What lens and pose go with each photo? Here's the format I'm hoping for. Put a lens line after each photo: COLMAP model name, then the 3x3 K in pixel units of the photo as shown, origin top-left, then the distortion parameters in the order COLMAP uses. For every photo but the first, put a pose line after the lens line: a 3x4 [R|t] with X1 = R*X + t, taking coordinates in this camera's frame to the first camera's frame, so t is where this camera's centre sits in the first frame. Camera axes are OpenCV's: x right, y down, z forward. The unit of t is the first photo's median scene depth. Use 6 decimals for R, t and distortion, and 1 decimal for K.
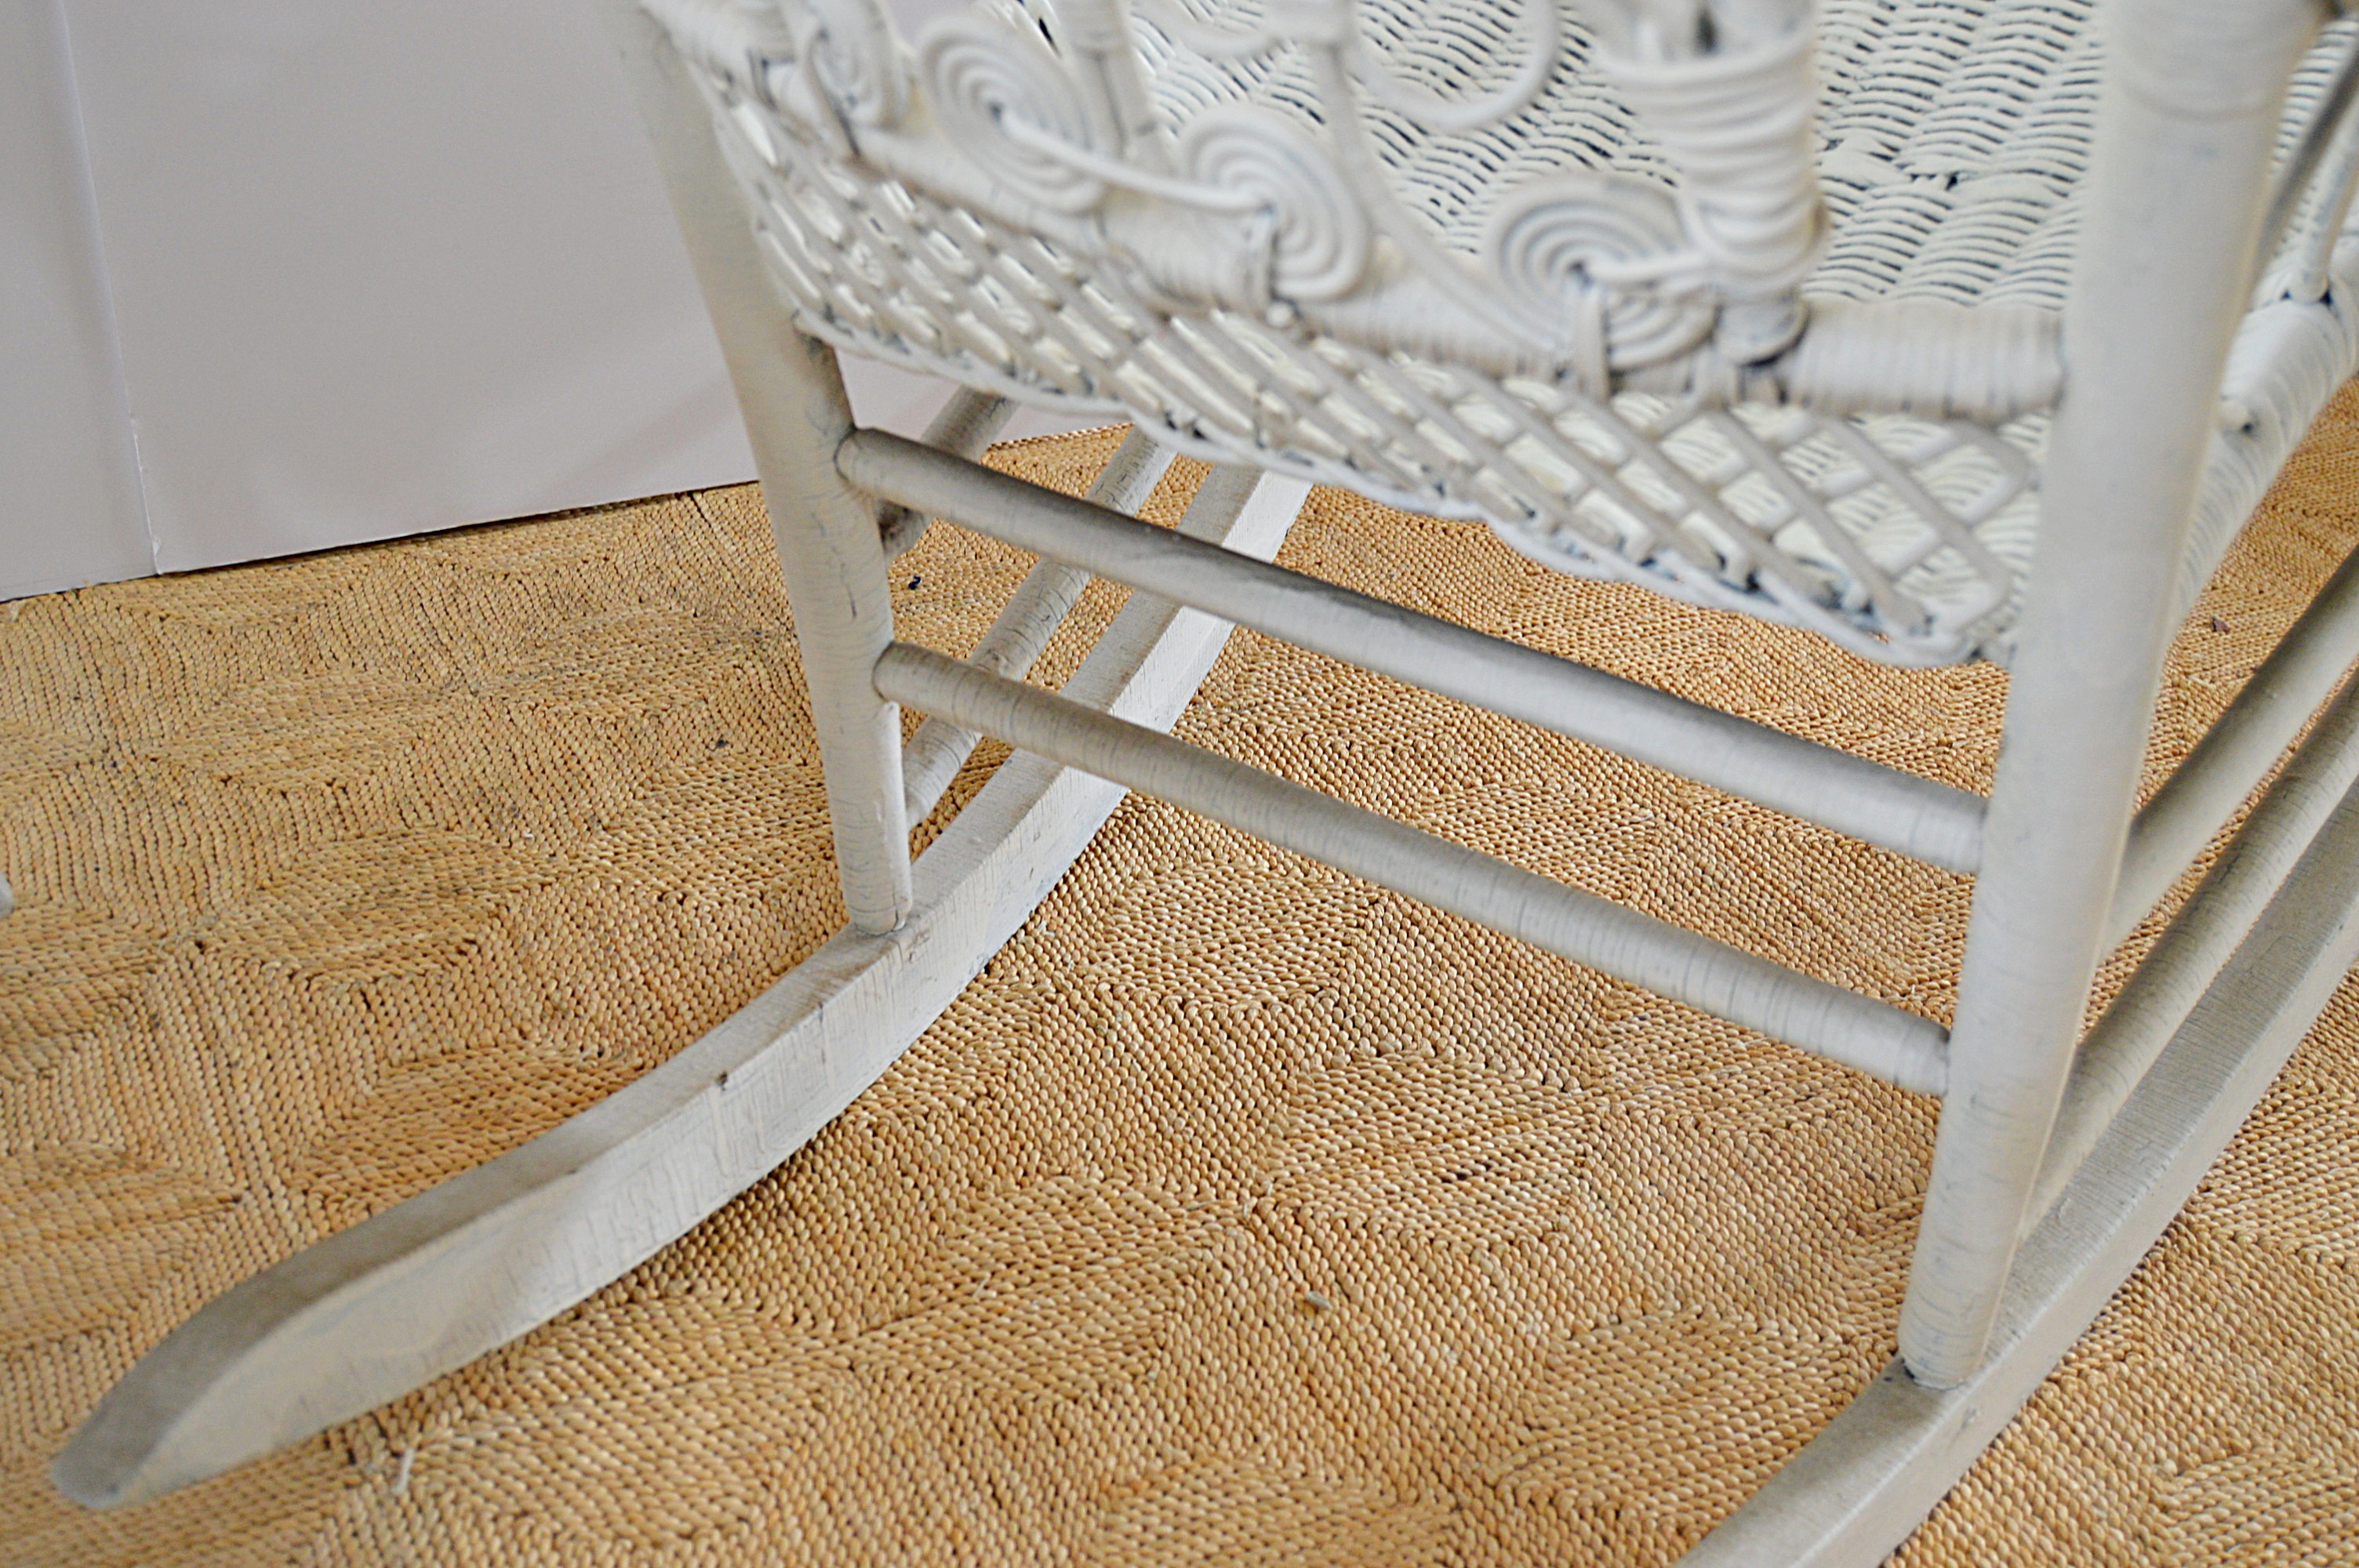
lens RADIAL K [[2568.3, 0, 1179.5], [0, 2568.3, 784.0], [0, 0, 1]] dist [-0.015562, 0.005301]
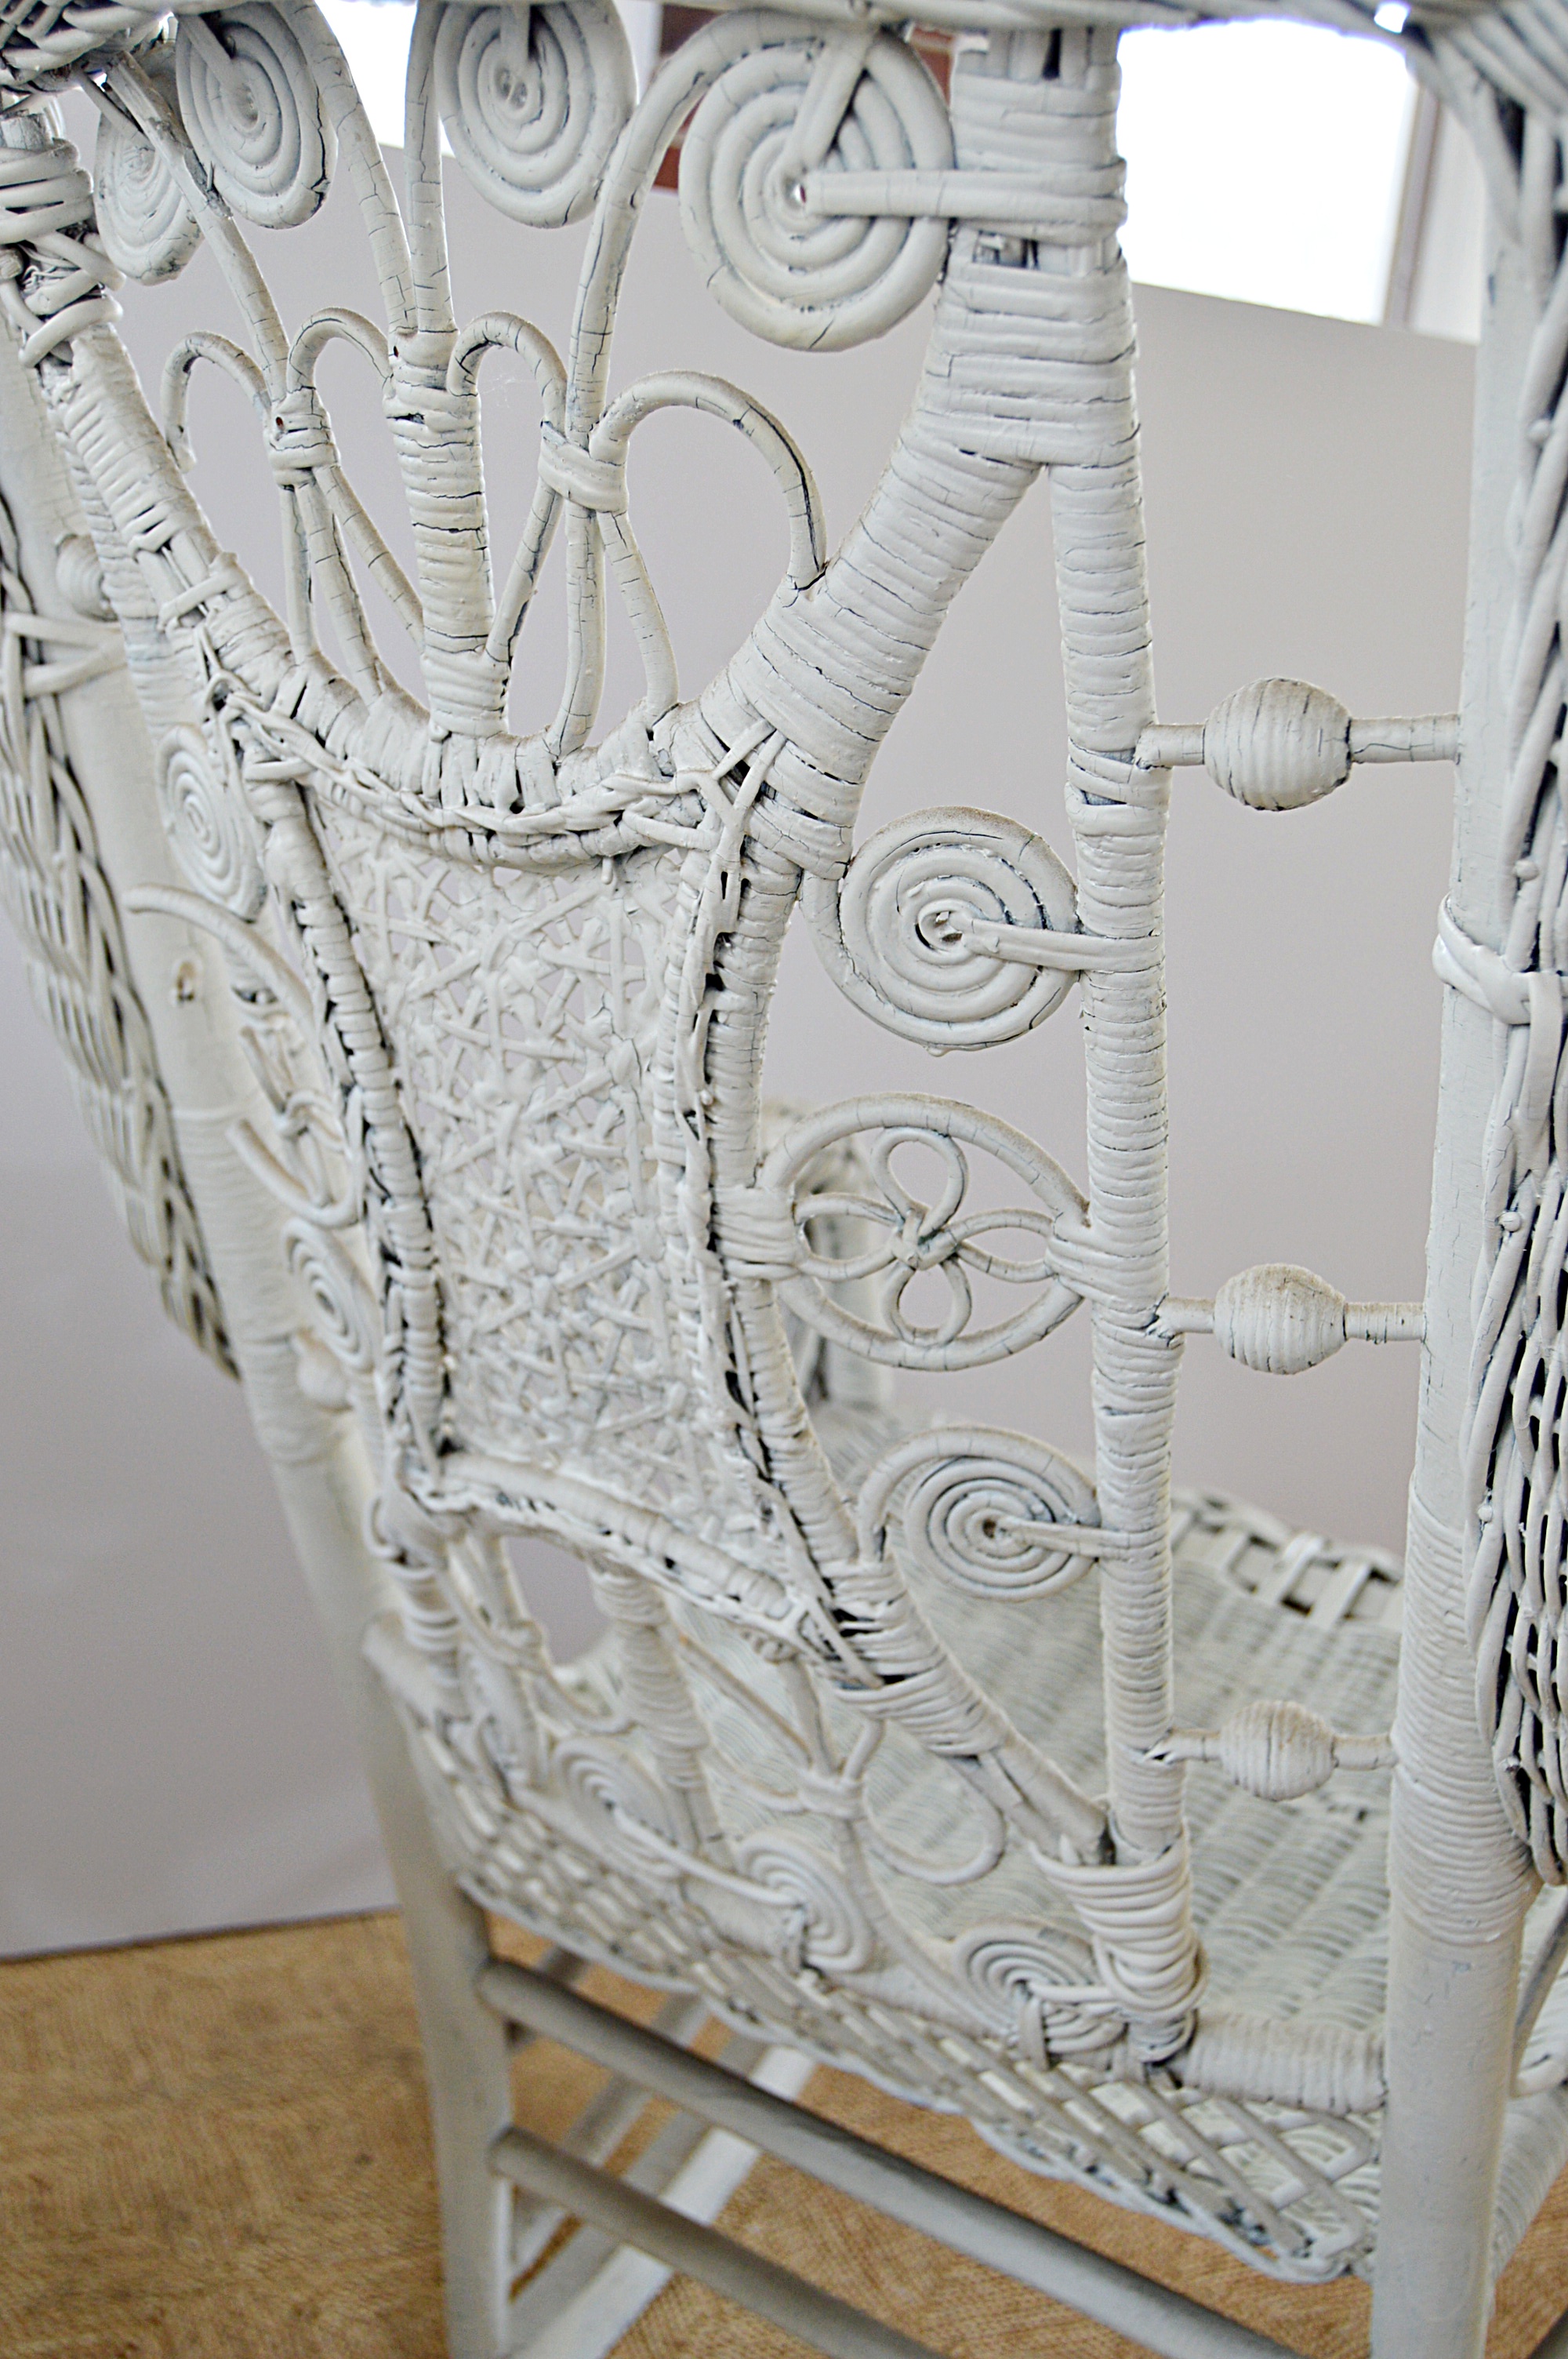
lens RADIAL K [[2393.3, 0, 784.0], [0, 2393.3, 1179.5], [0, 0, 1]] dist [-0.003958, 0.000934]
pose [[0.997868, 0.056179, -0.033221, 0.042417], [-0.063625, 0.950753, -0.303350, -0.189680], [0.014543, 0.304817, 0.952300, -0.296415]]
